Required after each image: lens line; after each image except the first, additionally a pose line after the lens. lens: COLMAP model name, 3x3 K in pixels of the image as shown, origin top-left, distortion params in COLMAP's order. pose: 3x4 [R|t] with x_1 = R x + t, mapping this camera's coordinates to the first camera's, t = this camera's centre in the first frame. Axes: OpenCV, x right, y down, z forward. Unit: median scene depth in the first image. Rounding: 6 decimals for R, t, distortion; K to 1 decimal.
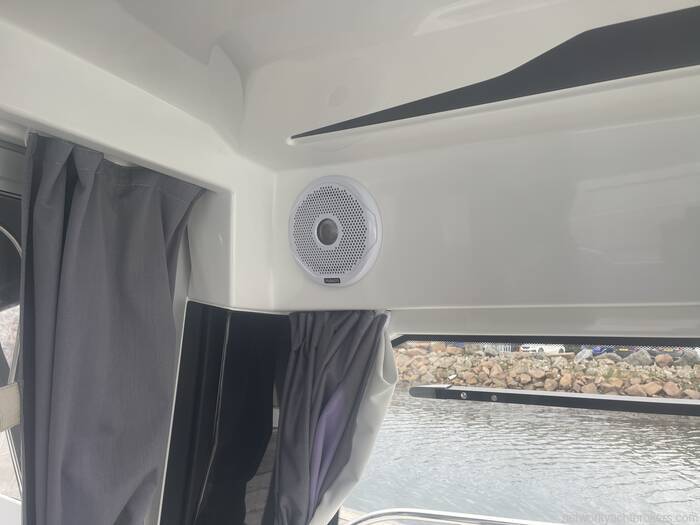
lens RADIAL K [[505.8, 0, 350.0], [0, 505.8, 262.5], [0, 0, 1]] dist [-0.001515, -0.000578]
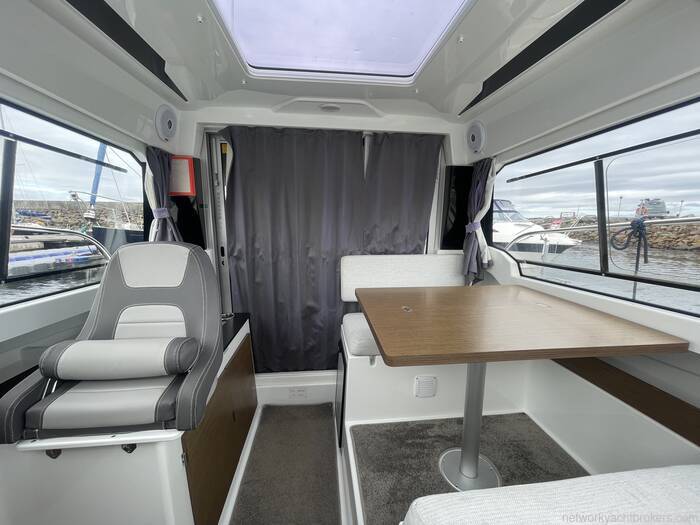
lens RADIAL K [[281.2, 0, 350.4], [0, 281.2, 264.7], [0, 0, 1]] dist [-0.001804, -0.000225]
pose [[0.596635, 0.088974, -0.797565, 1.037531], [0.119658, 0.972862, 0.198042, 0.297298], [0.793542, -0.213594, 0.569798, -0.989808]]
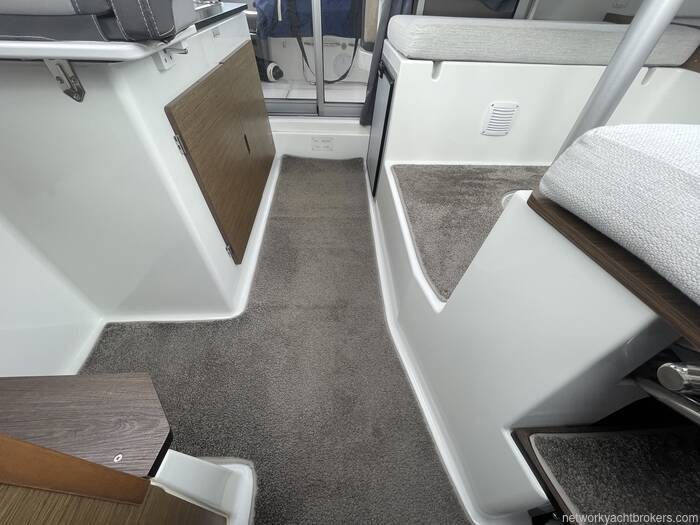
lens RADIAL K [[286.6, 0, 352.4], [0, 286.6, 261.8], [0, 0, 1]] dist [-0.000832, -0.000110]
pose [[0.543232, 0.589795, -0.597529, 0.777972], [0.095786, 0.663514, 0.742007, 0.844526], [0.834101, -0.460317, 0.303948, -1.034428]]
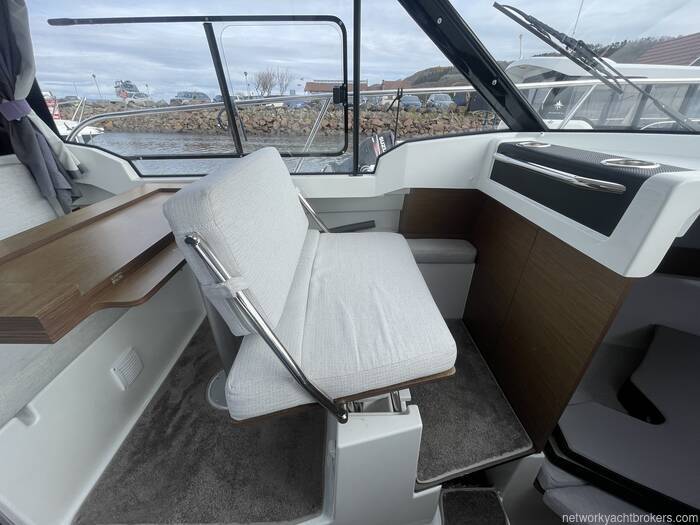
lens RADIAL K [[282.3, 0, 350.4], [0, 282.3, 264.1], [0, 0, 1]] dist [-0.000739, -0.000119]
pose [[0.853393, -0.274119, 0.443373, 0.377945], [-0.049202, 0.804409, 0.592035, 0.304784], [-0.518941, -0.527053, 0.672990, -0.866953]]
